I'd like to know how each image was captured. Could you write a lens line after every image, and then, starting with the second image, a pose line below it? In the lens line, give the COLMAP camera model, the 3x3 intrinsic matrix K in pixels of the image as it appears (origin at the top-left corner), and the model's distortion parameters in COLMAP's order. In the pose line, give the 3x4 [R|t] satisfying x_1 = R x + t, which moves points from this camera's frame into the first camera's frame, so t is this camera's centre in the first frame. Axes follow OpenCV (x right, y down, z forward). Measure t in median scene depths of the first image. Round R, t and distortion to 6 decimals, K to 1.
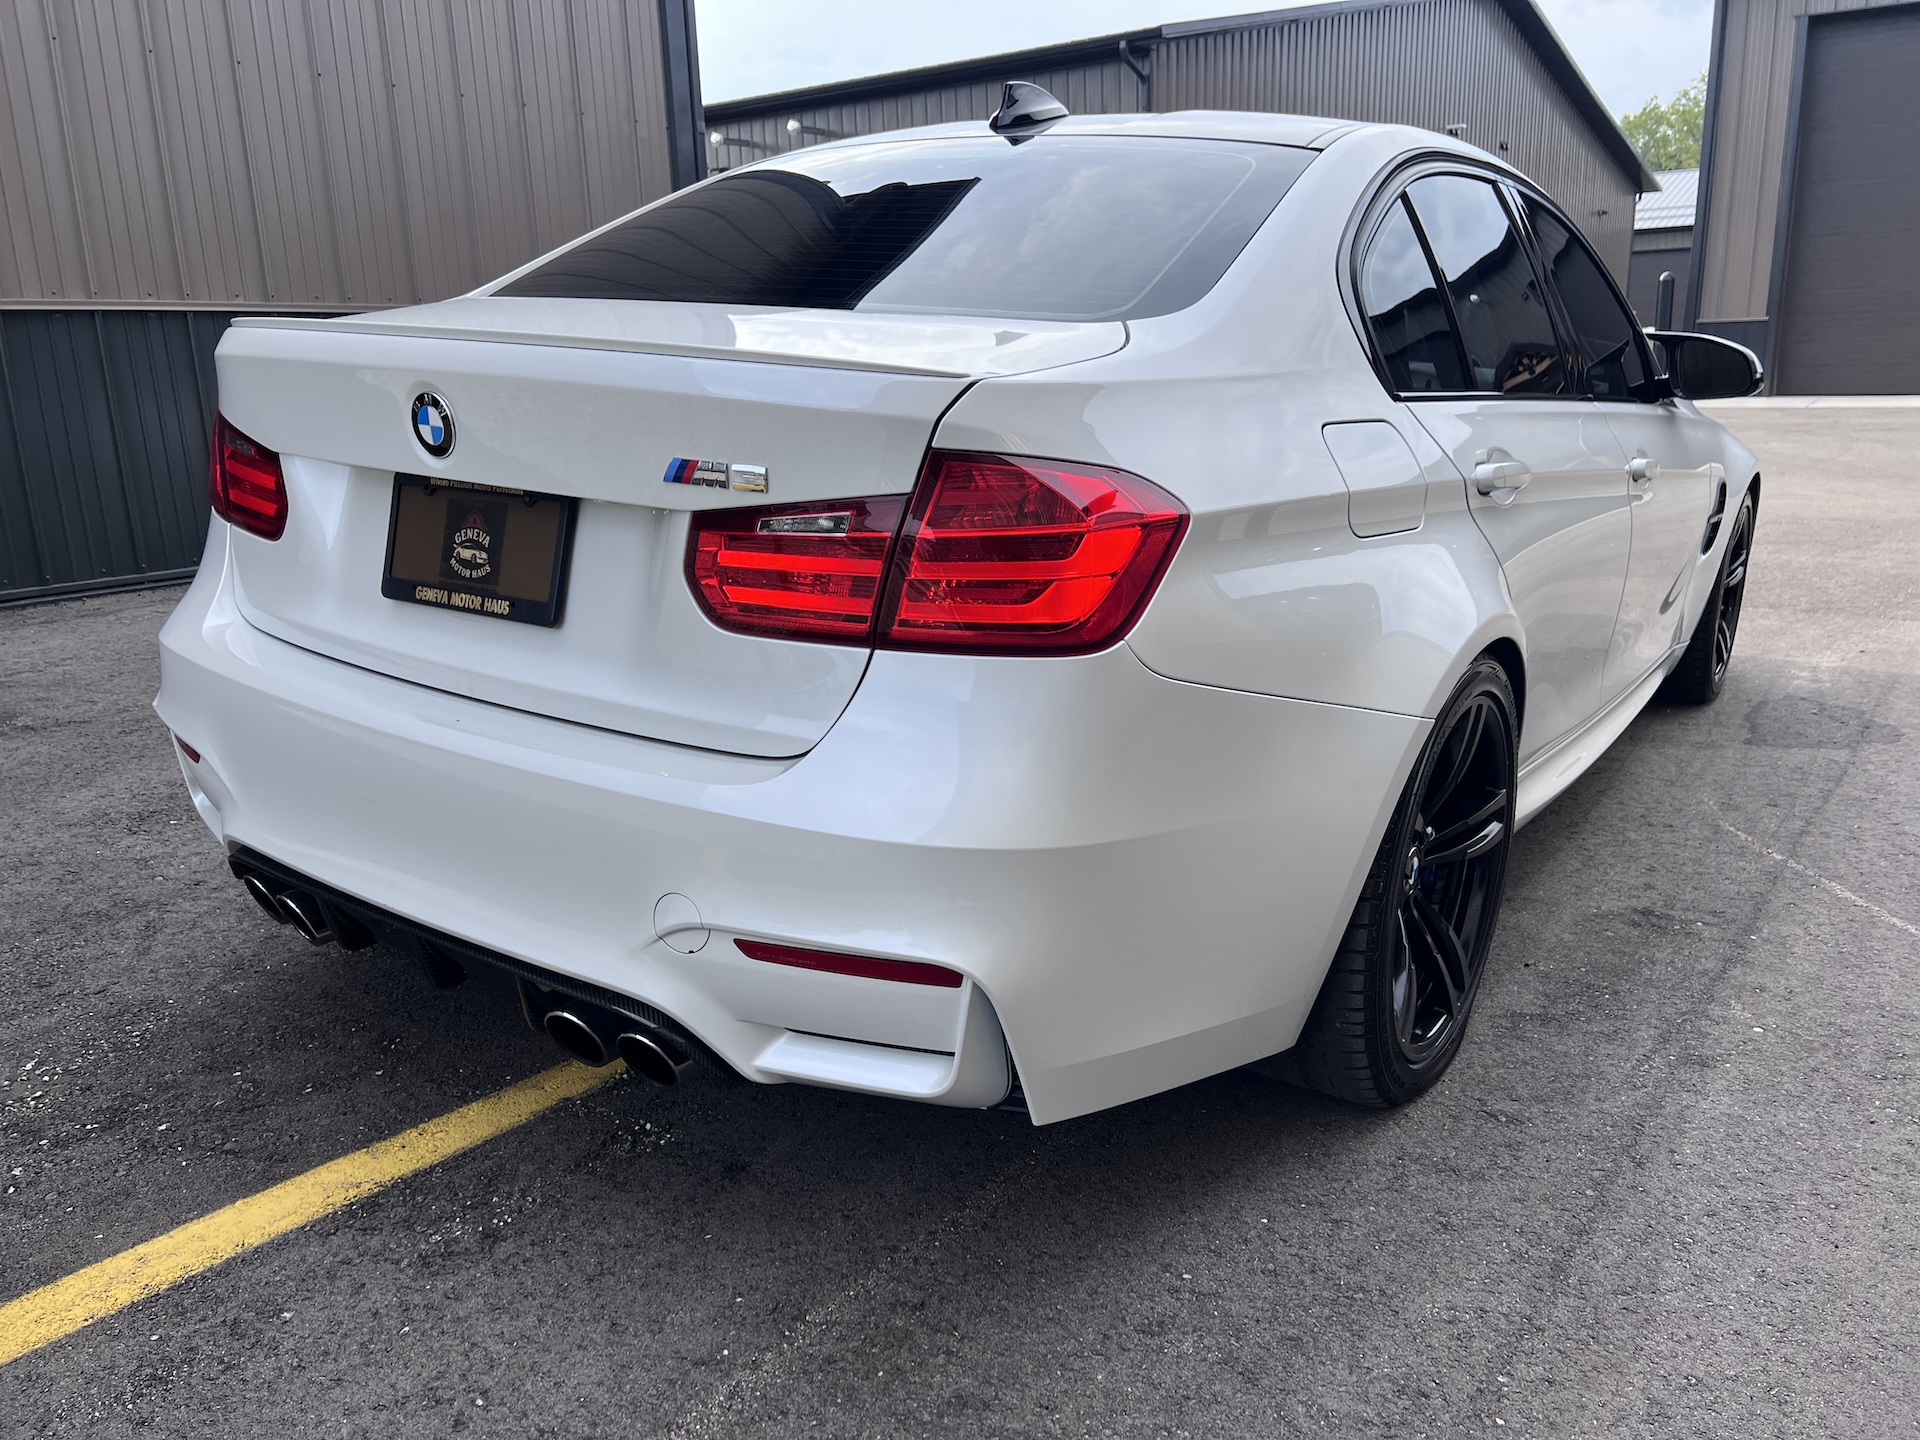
lens RADIAL K [[1503.9, 0, 960.0], [0, 1503.9, 720.0], [0, 0, 1]] dist [0.080572, -0.103493]
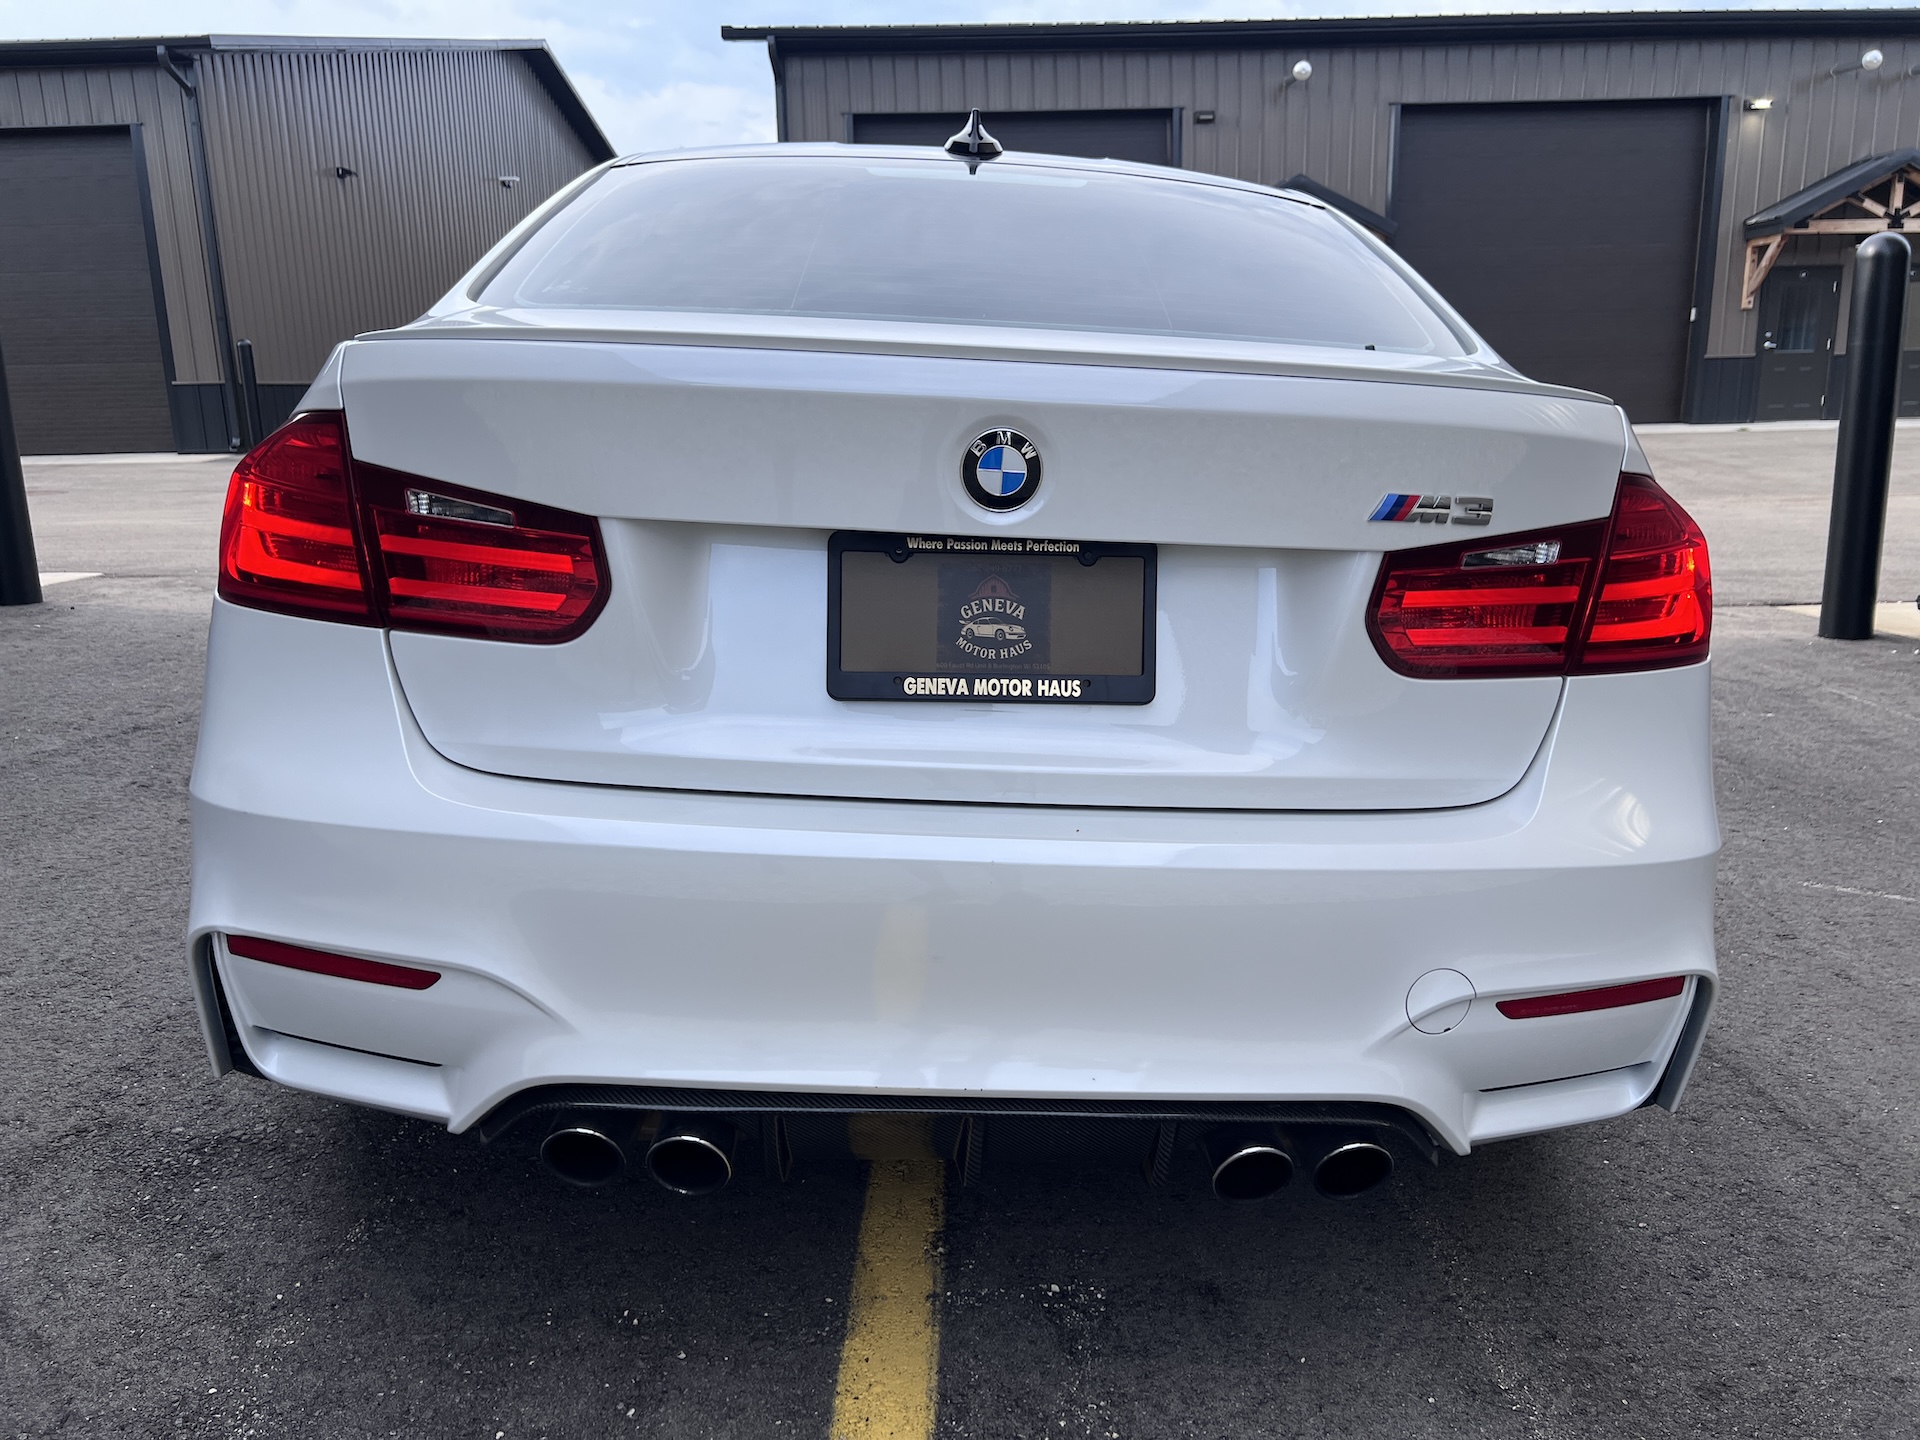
lens RADIAL K [[1503.9, 0, 960.0], [0, 1503.9, 720.0], [0, 0, 1]] dist [0.080572, -0.103493]
pose [[0.788903, -0.123098, 0.602062, -0.817724], [0.141878, 0.989747, 0.016456, -0.077352], [-0.597915, 0.072437, 0.798280, 0.375262]]
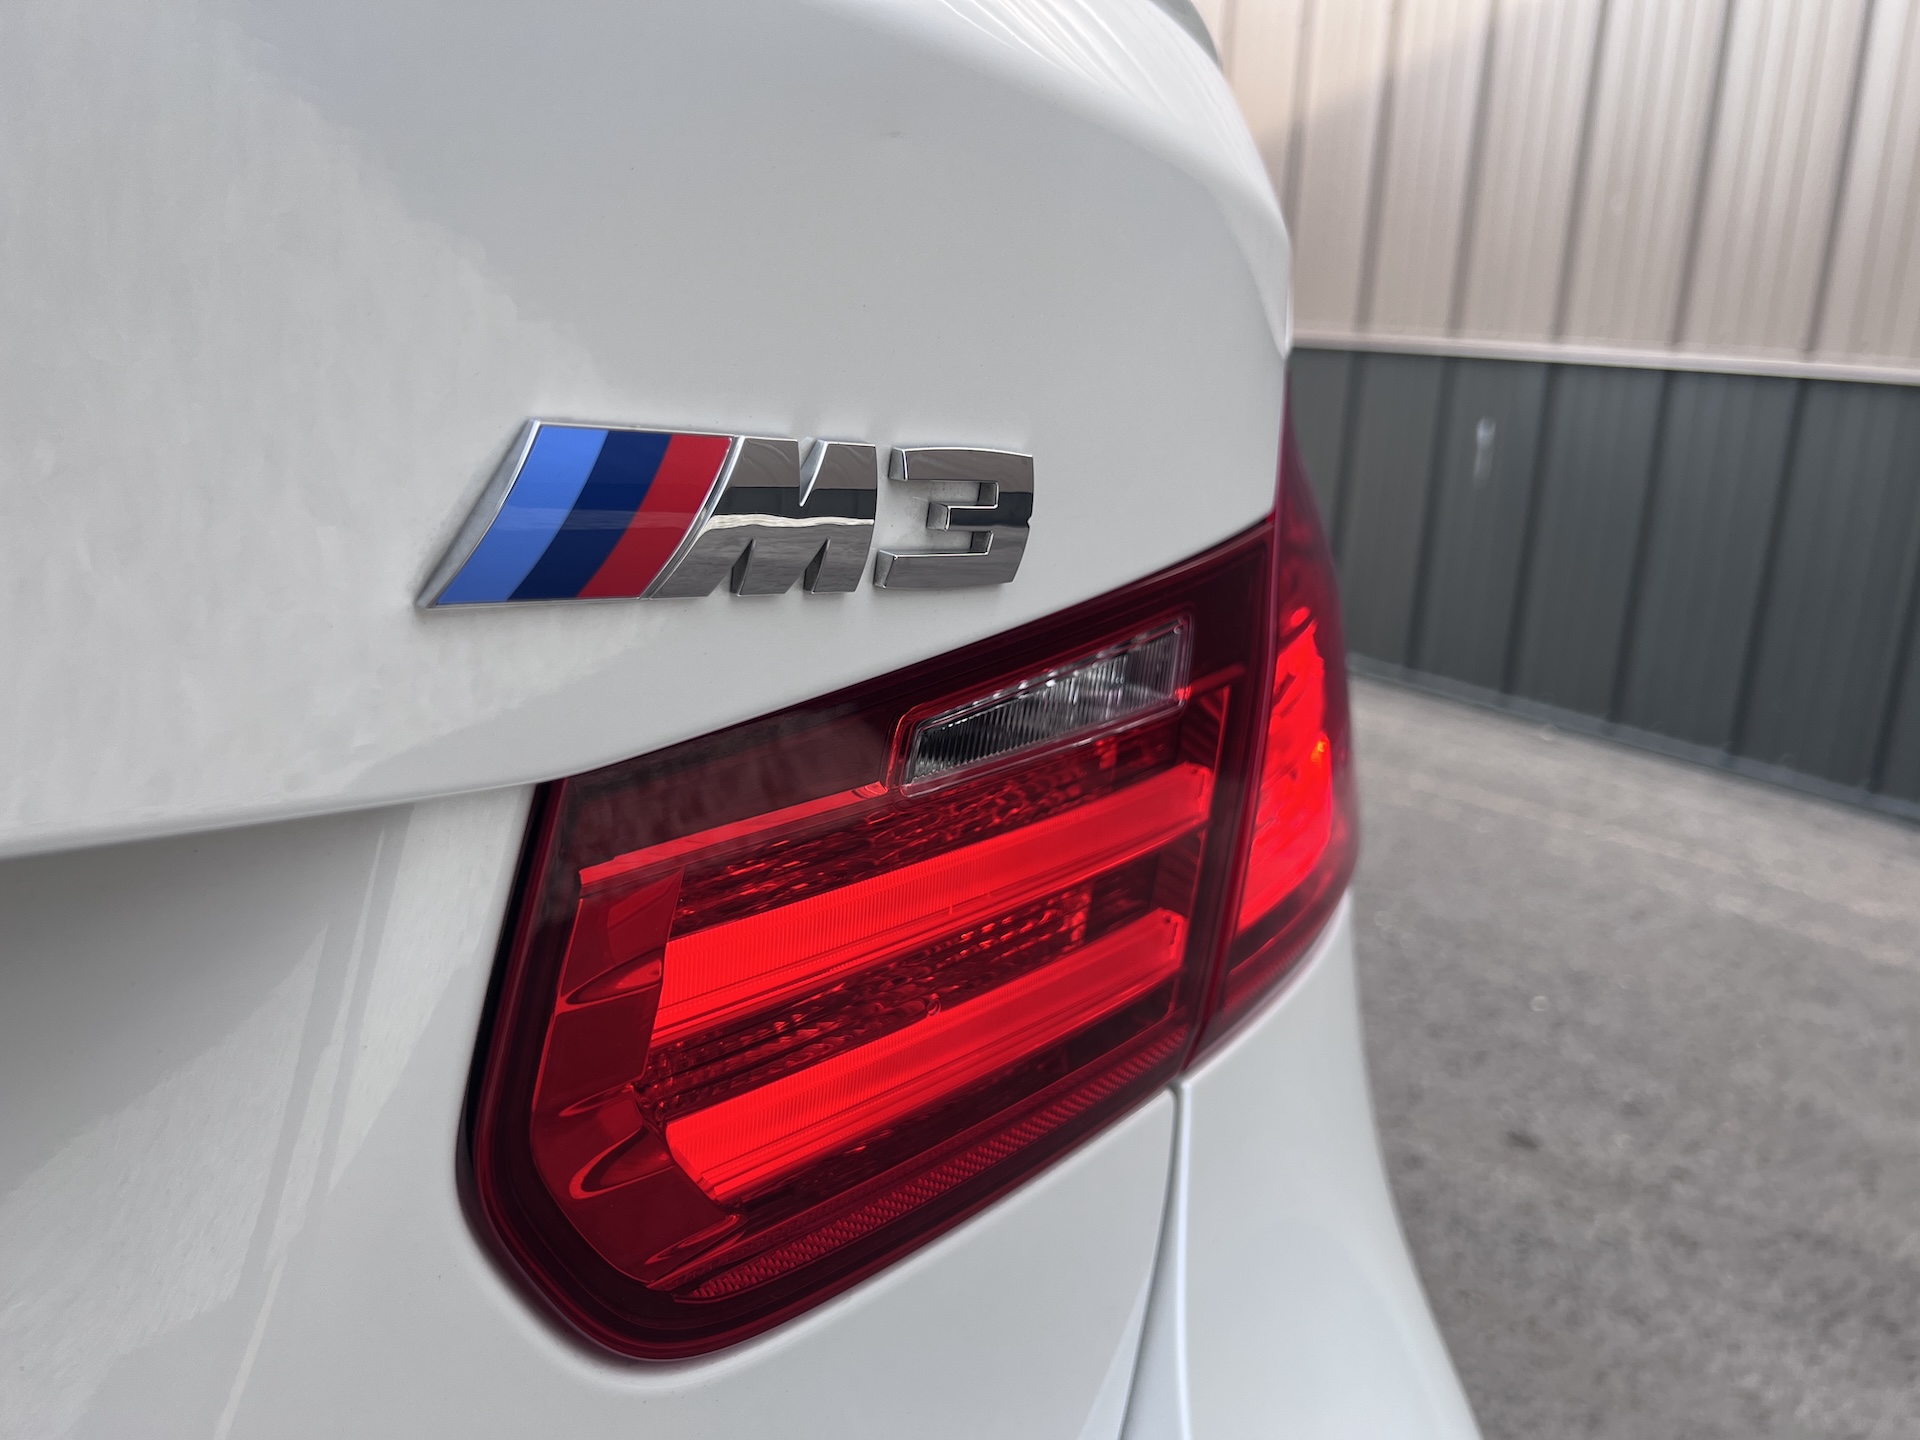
lens RADIAL K [[1503.9, 0, 960.0], [0, 1503.9, 720.0], [0, 0, 1]] dist [0.080572, -0.103493]
pose [[0.276015, -0.211199, 0.937662, -0.264497], [0.174748, 0.970327, 0.167117, -0.139943], [-0.945134, 0.117727, 0.304732, 0.794303]]
